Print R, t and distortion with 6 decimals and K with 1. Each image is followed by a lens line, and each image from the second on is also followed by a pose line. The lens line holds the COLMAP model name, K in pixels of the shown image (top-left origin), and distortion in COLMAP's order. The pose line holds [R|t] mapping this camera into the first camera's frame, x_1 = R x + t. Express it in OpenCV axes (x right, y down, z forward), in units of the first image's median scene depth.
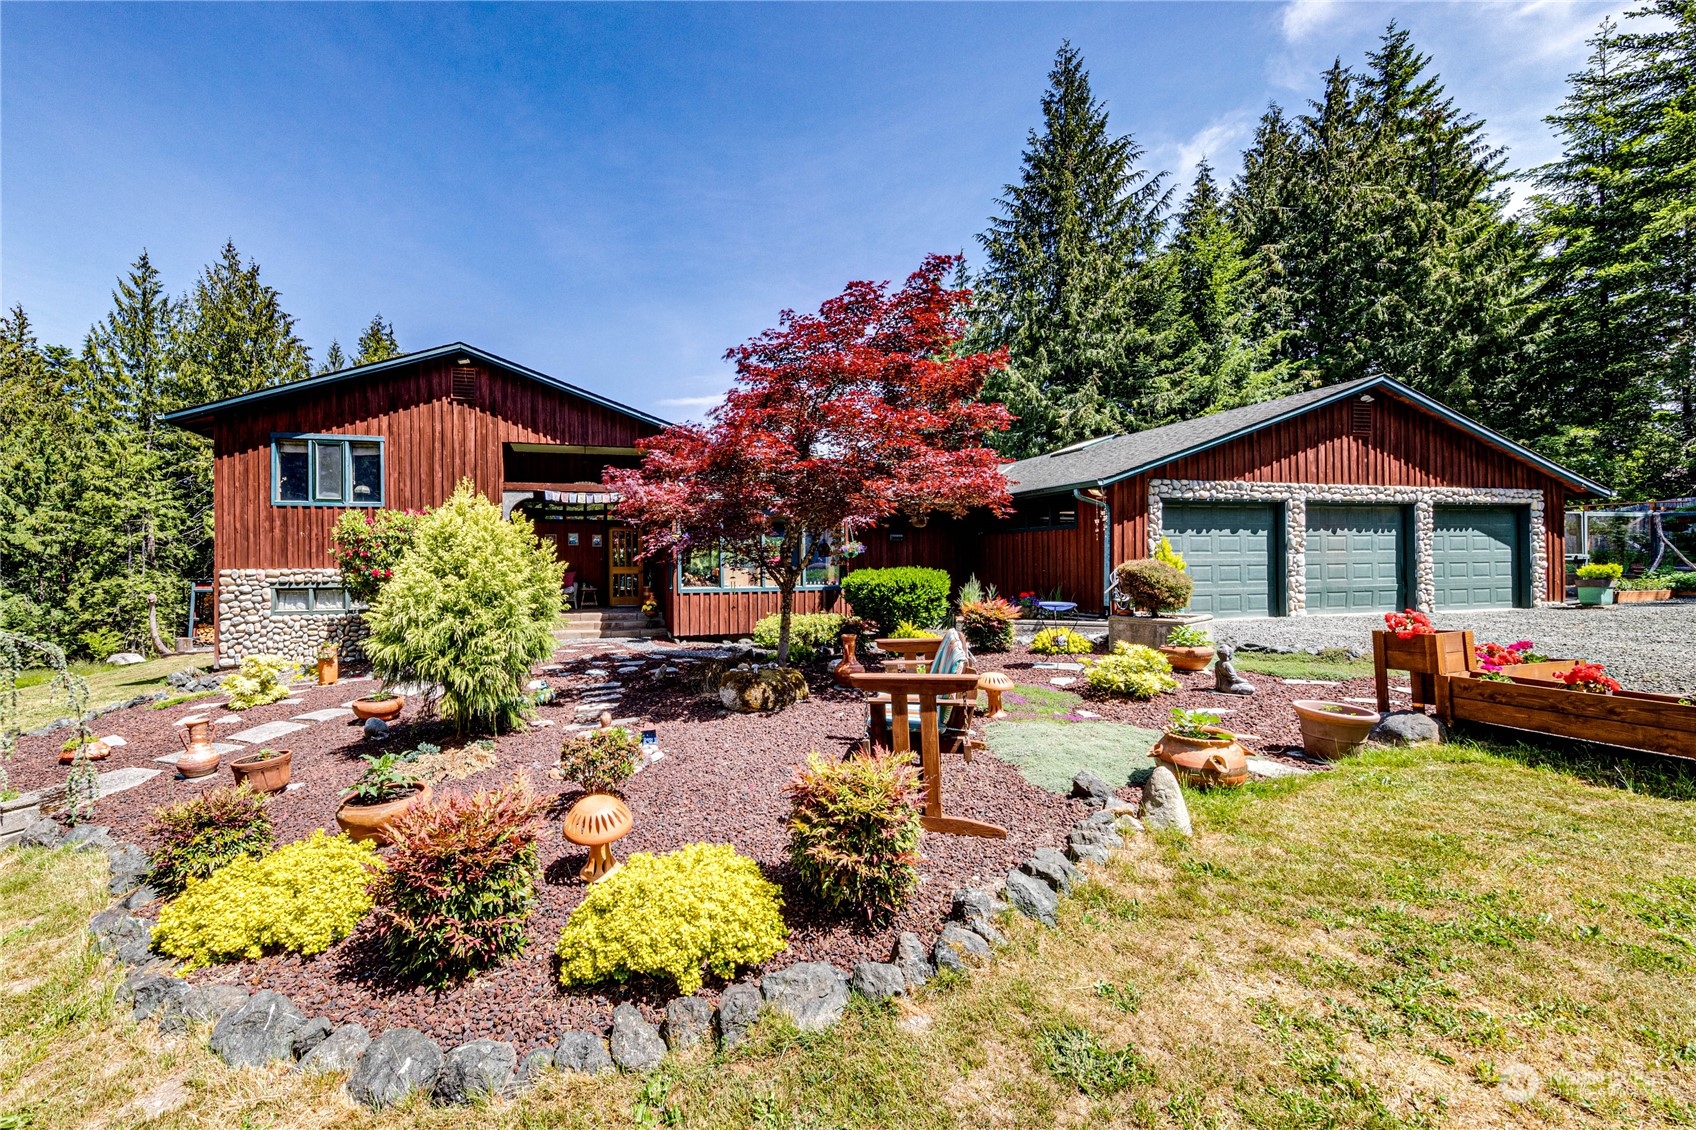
lens RADIAL K [[647.3, 0, 749.7], [0, 647.3, 567.8], [0, 0, 1]] dist [0.012774, -0.000016]
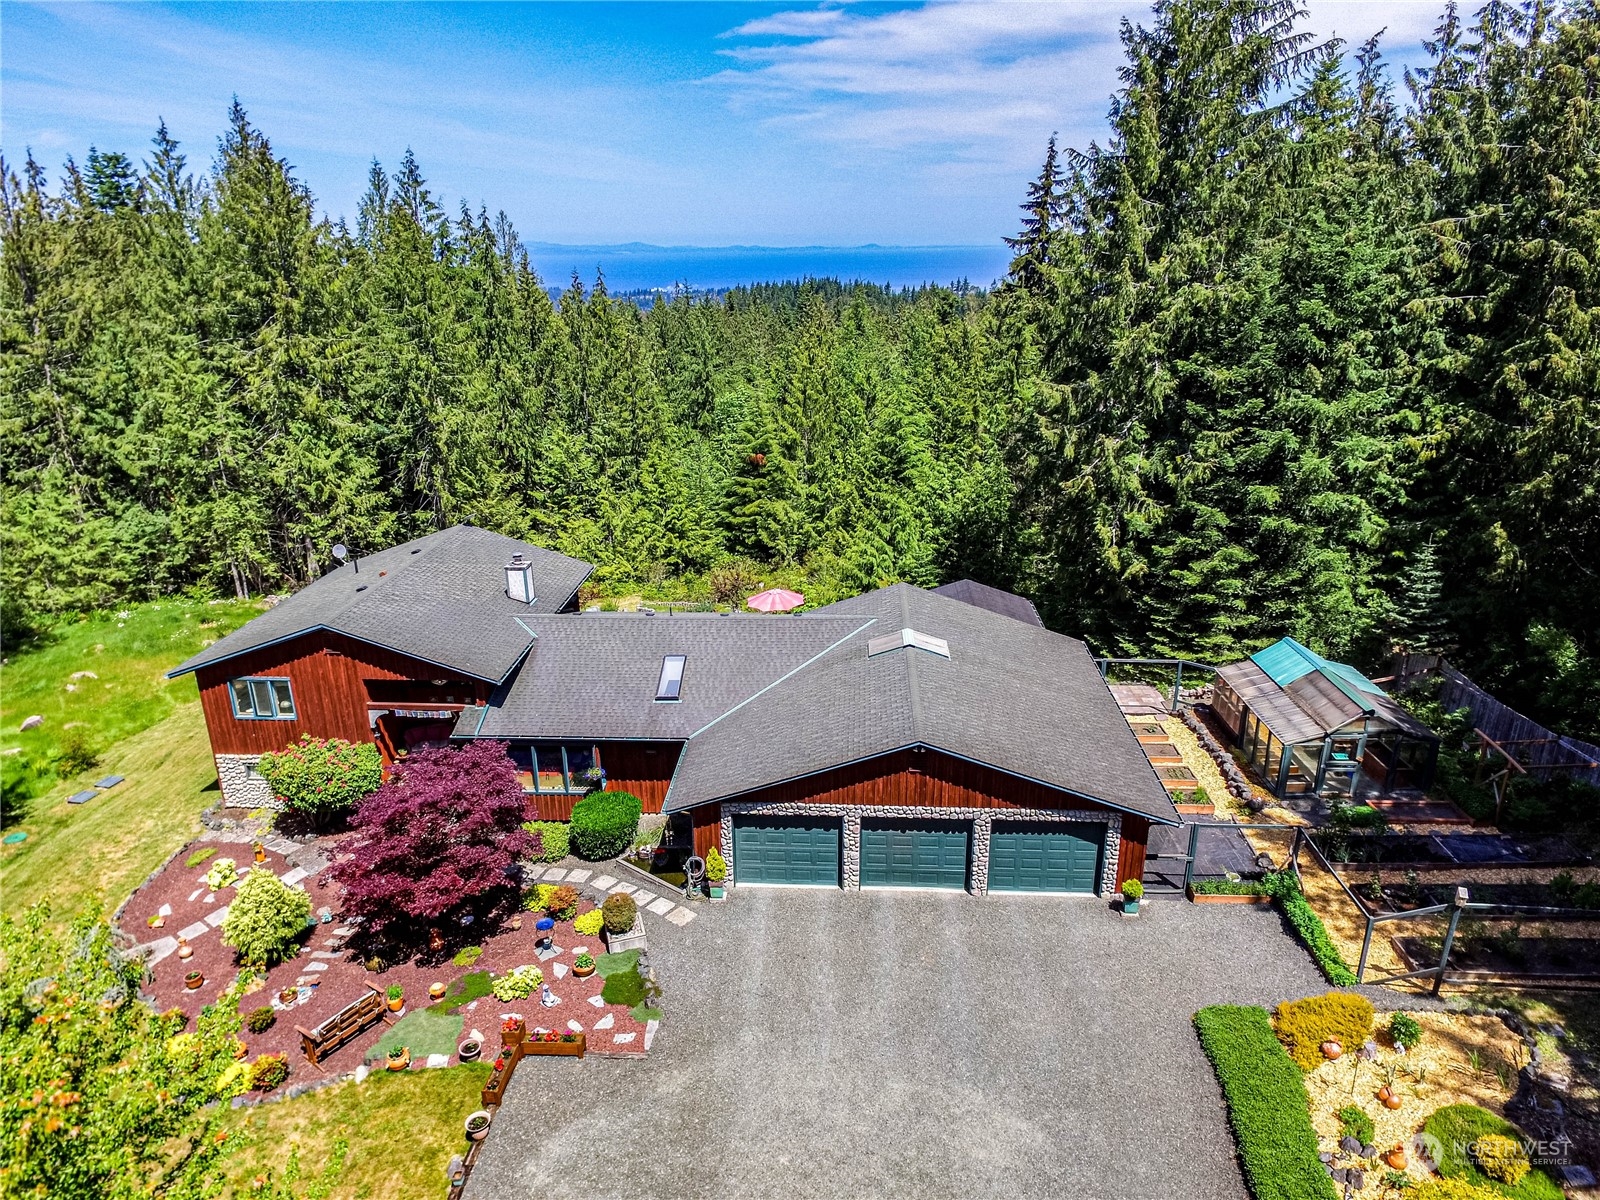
lens RADIAL K [[1037.3, 0, 802.3], [0, 1037.3, 641.7], [0, 0, 1]] dist [0.056978, -0.057157]
pose [[0.954070, 0.105844, -0.280262, 1.244172], [-0.001007, 0.936635, 0.350304, -1.135966], [0.299581, -0.333933, 0.893723, -0.782231]]
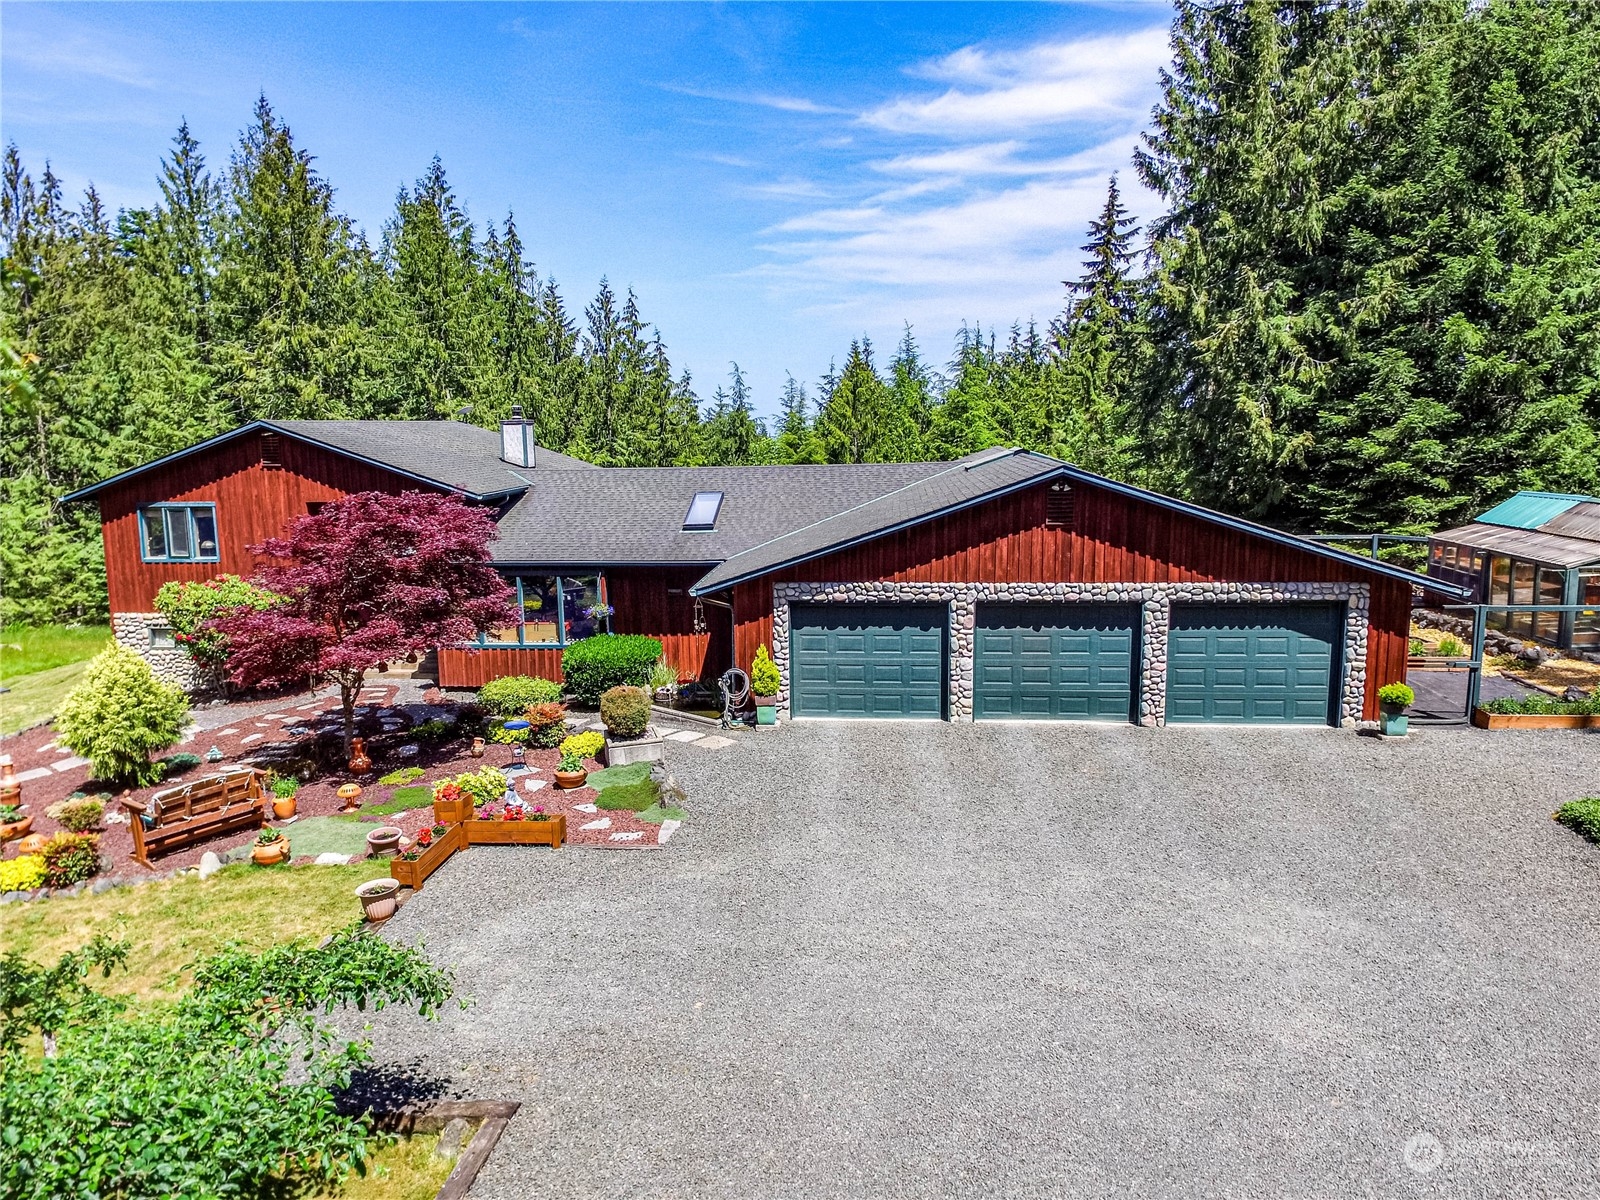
lens RADIAL K [[1108.0, 0, 775.0], [0, 1108.0, 595.0], [0, 0, 1]] dist [0.064210, -0.070154]
pose [[0.937092, 0.047026, -0.345900, 1.085140], [0.006453, 0.988381, 0.151857, -0.338511], [0.349022, -0.144537, 0.925901, -0.532293]]
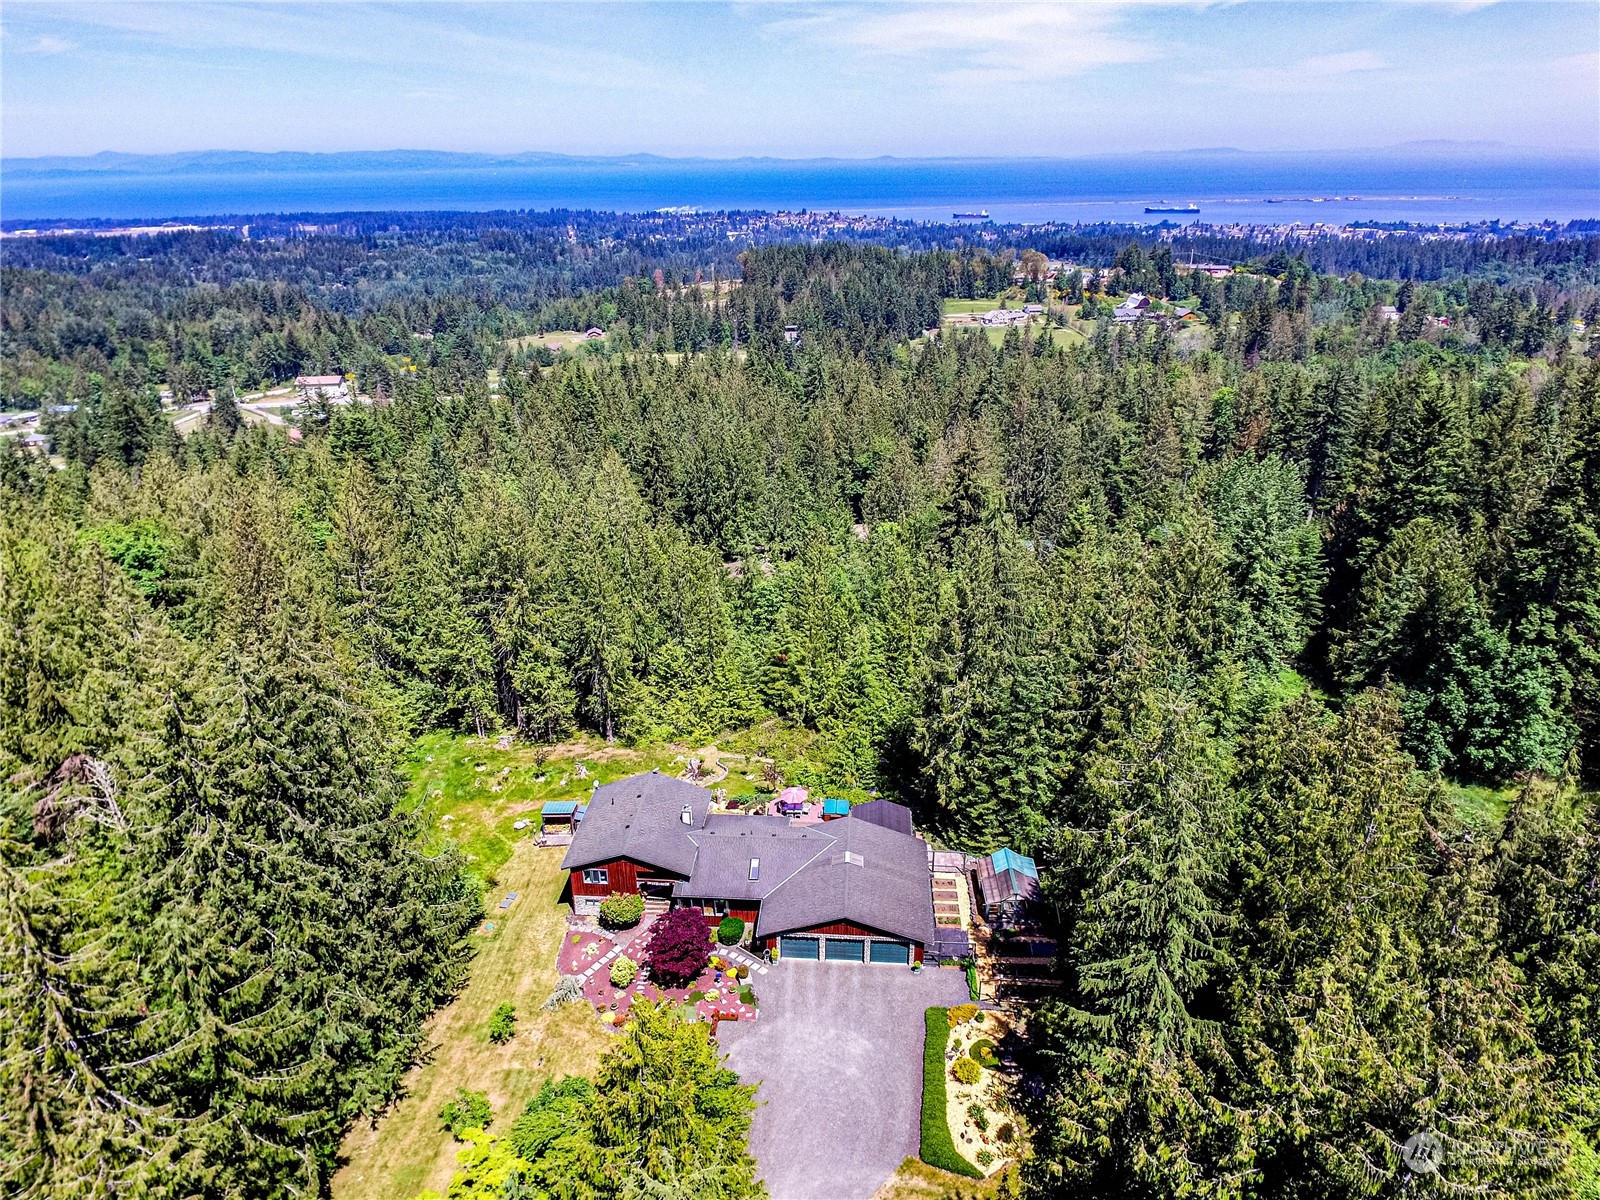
lens RADIAL K [[1037.3, 0, 802.3], [0, 1037.3, 641.7], [0, 0, 1]] dist [0.056978, -0.057157]
pose [[0.950512, 0.133384, -0.280598, 2.123925], [-0.005118, 0.909752, 0.415120, -4.067652], [0.310645, -0.393141, 0.865413, -3.518365]]
